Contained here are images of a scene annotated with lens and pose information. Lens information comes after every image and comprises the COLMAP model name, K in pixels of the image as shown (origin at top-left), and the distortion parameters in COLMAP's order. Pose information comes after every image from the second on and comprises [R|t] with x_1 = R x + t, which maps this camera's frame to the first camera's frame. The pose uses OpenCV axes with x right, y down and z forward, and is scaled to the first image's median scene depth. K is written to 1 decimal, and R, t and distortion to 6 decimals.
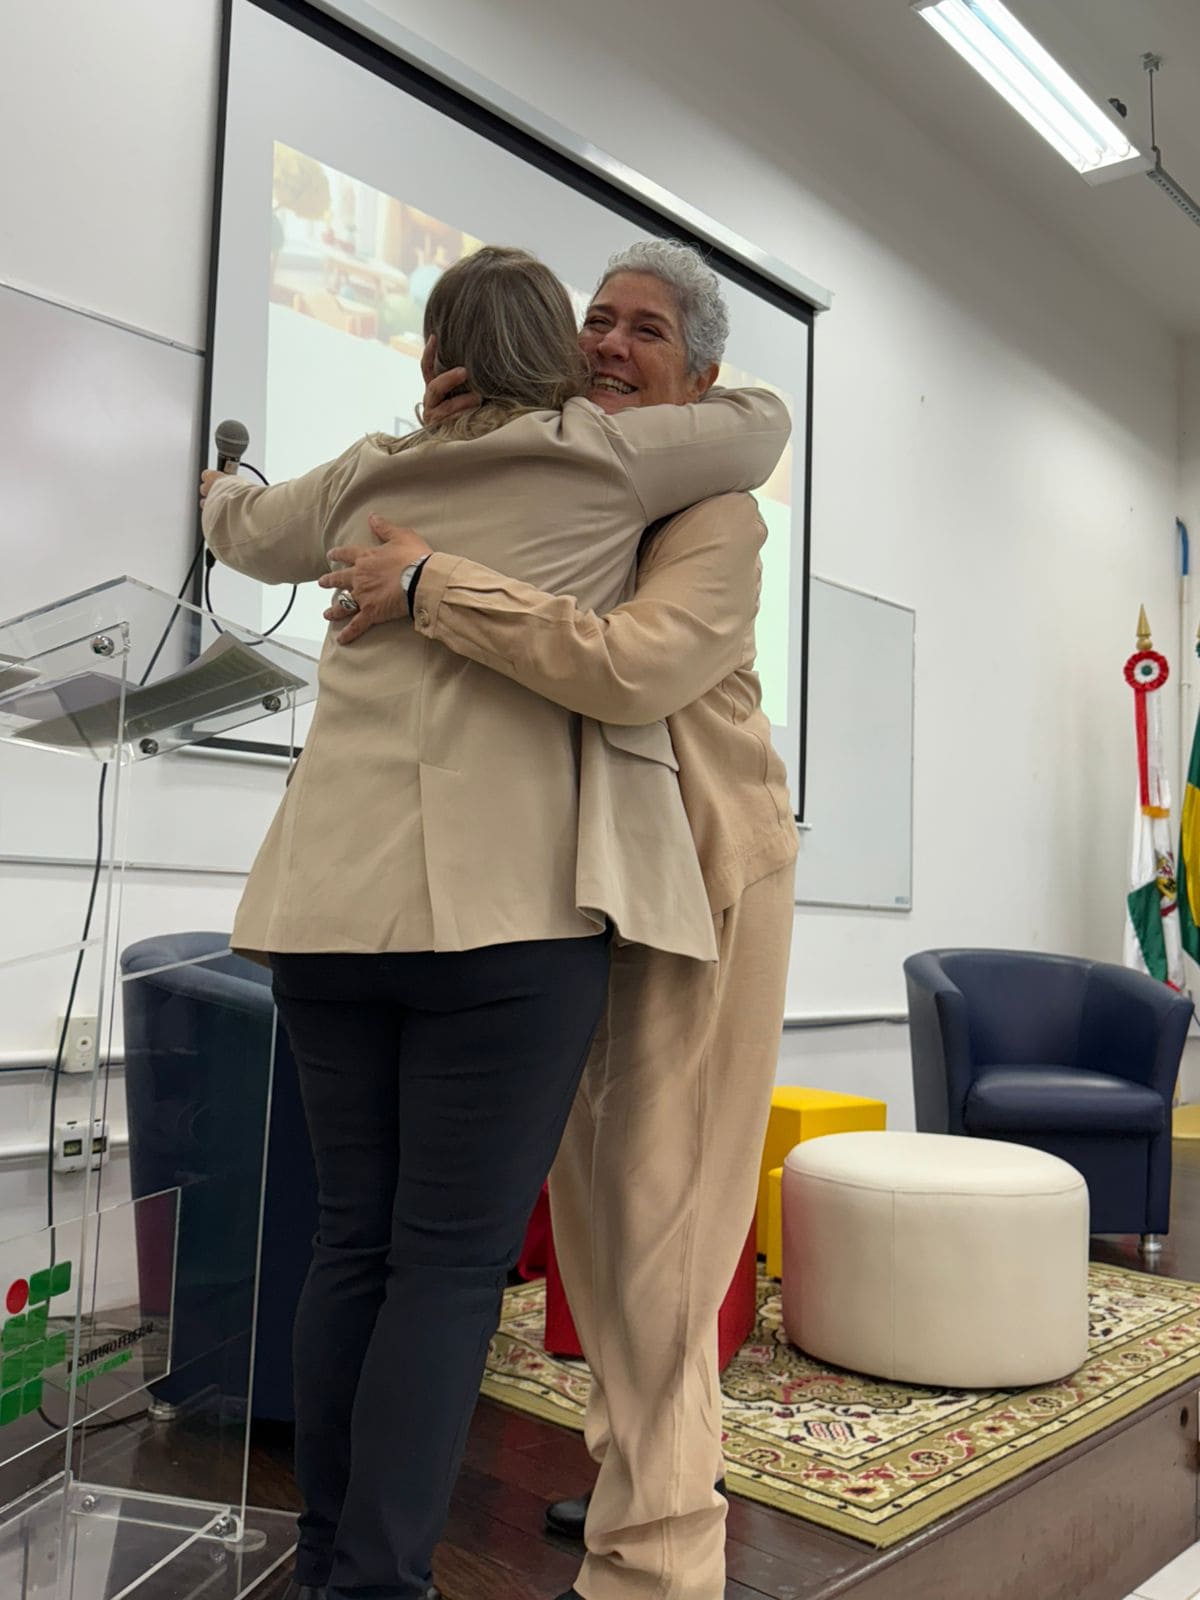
lens RADIAL K [[1392.1, 0, 600.0], [0, 1392.1, 800.0], [0, 0, 1]] dist [0.096804, -0.203699]
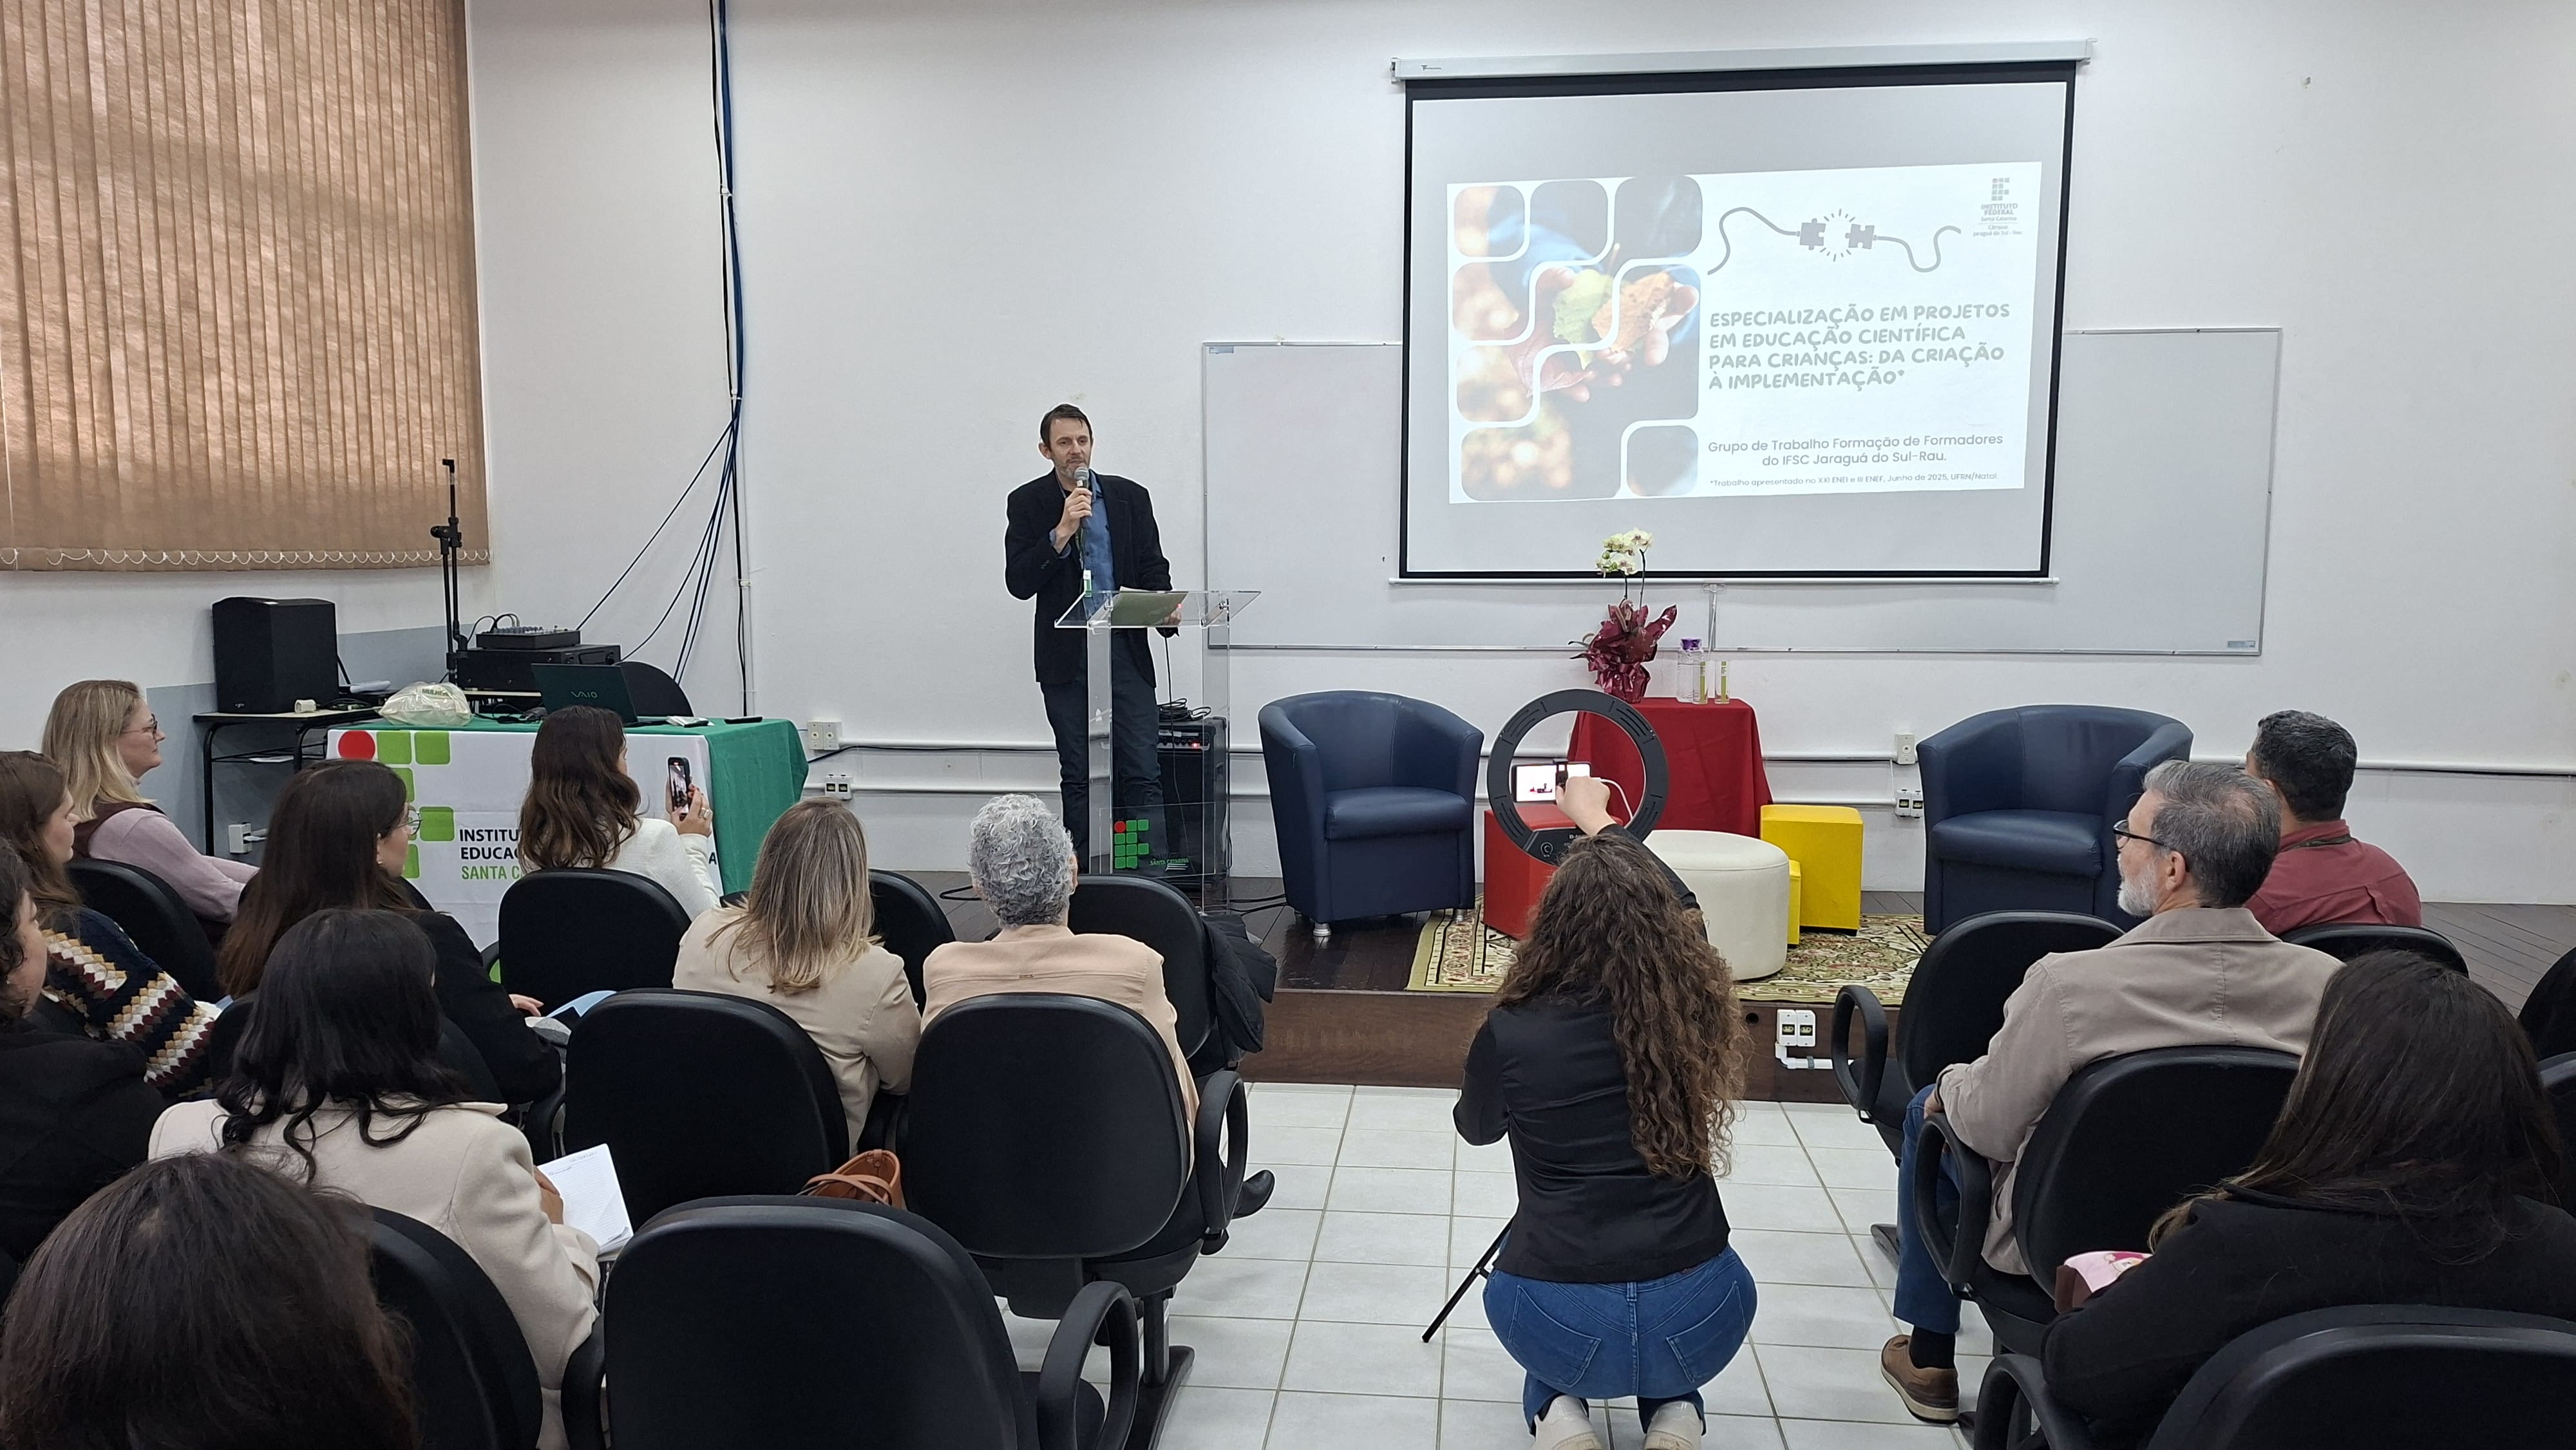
lens RADIAL K [[1776.0, 0, 1298.7], [0, 1776.0, 738.5], [0, 0, 1]] dist [0.075478, -0.057564]
pose [[0.601687, 0.055805, -0.796780, 1.752007], [0.087601, 0.986928, 0.135275, -0.190746], [0.793913, -0.151192, 0.588934, -0.557988]]
